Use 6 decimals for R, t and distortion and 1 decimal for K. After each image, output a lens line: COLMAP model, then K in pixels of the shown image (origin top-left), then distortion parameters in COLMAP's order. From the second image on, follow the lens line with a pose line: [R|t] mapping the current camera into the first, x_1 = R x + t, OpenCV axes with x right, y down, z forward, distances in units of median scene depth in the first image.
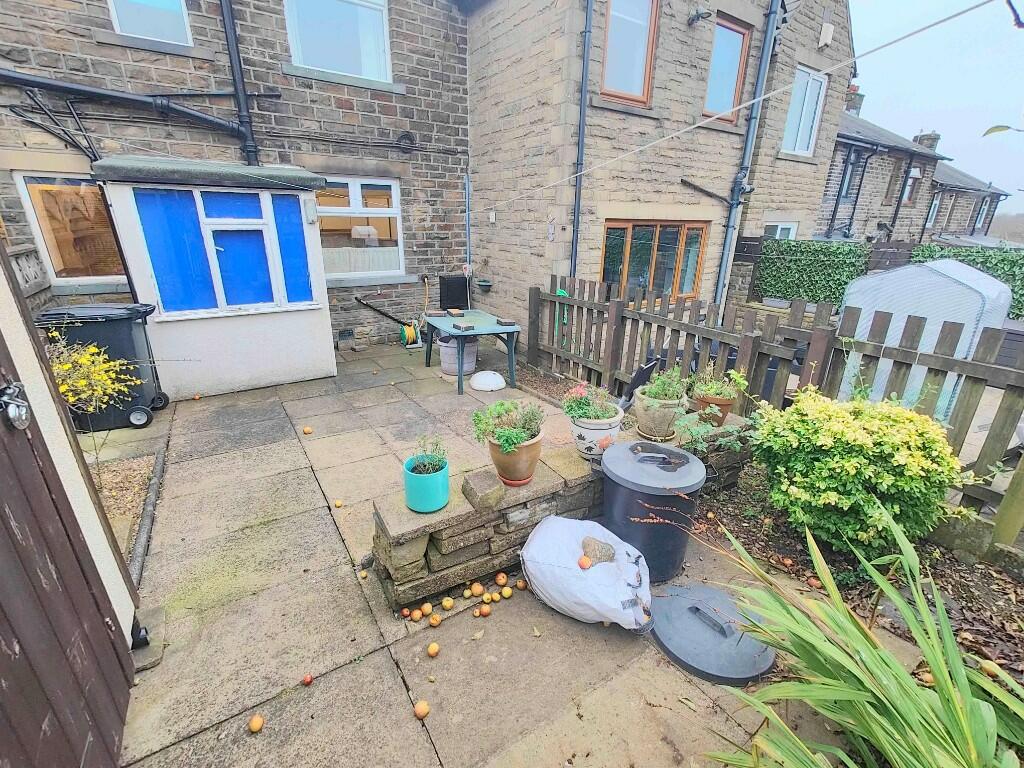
lens RADIAL K [[447.3, 0, 512.5], [0, 447.3, 379.9], [0, 0, 1]] dist [-0.001290, -0.000694]
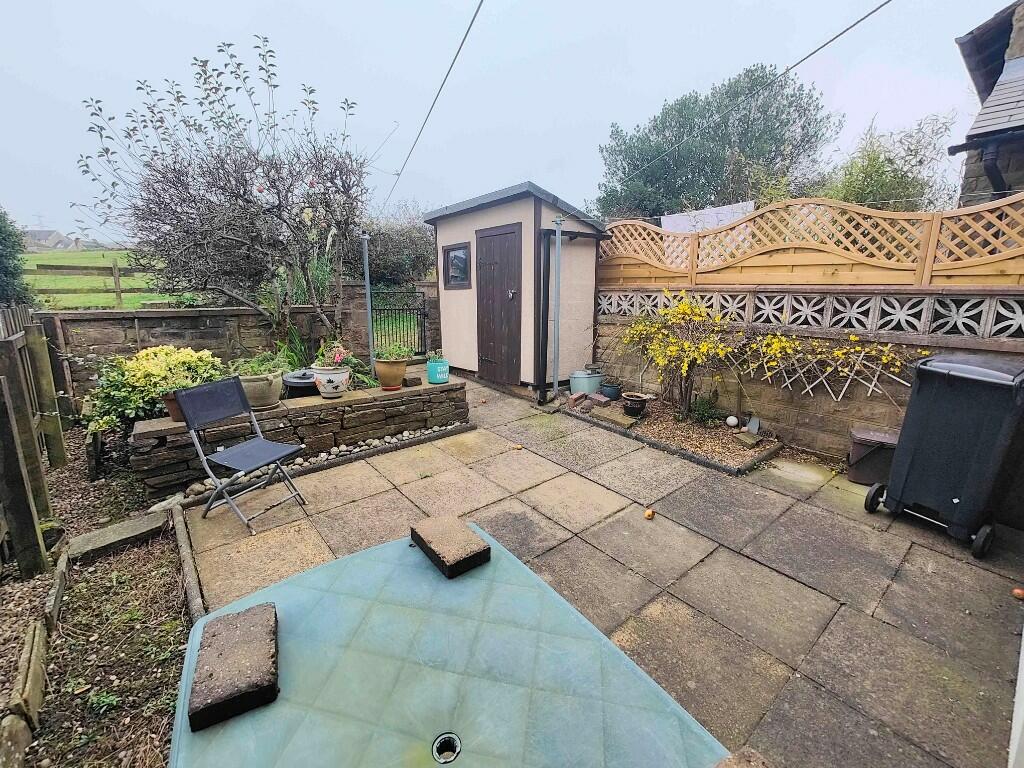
lens RADIAL K [[447.3, 0, 512.5], [0, 447.3, 379.9], [0, 0, 1]] dist [-0.001290, -0.000694]
pose [[-0.992379, 0.009516, -0.122859, -0.093051], [-0.056460, 0.851095, 0.521966, -0.287128], [0.109532, 0.524925, -0.844072, 0.950800]]
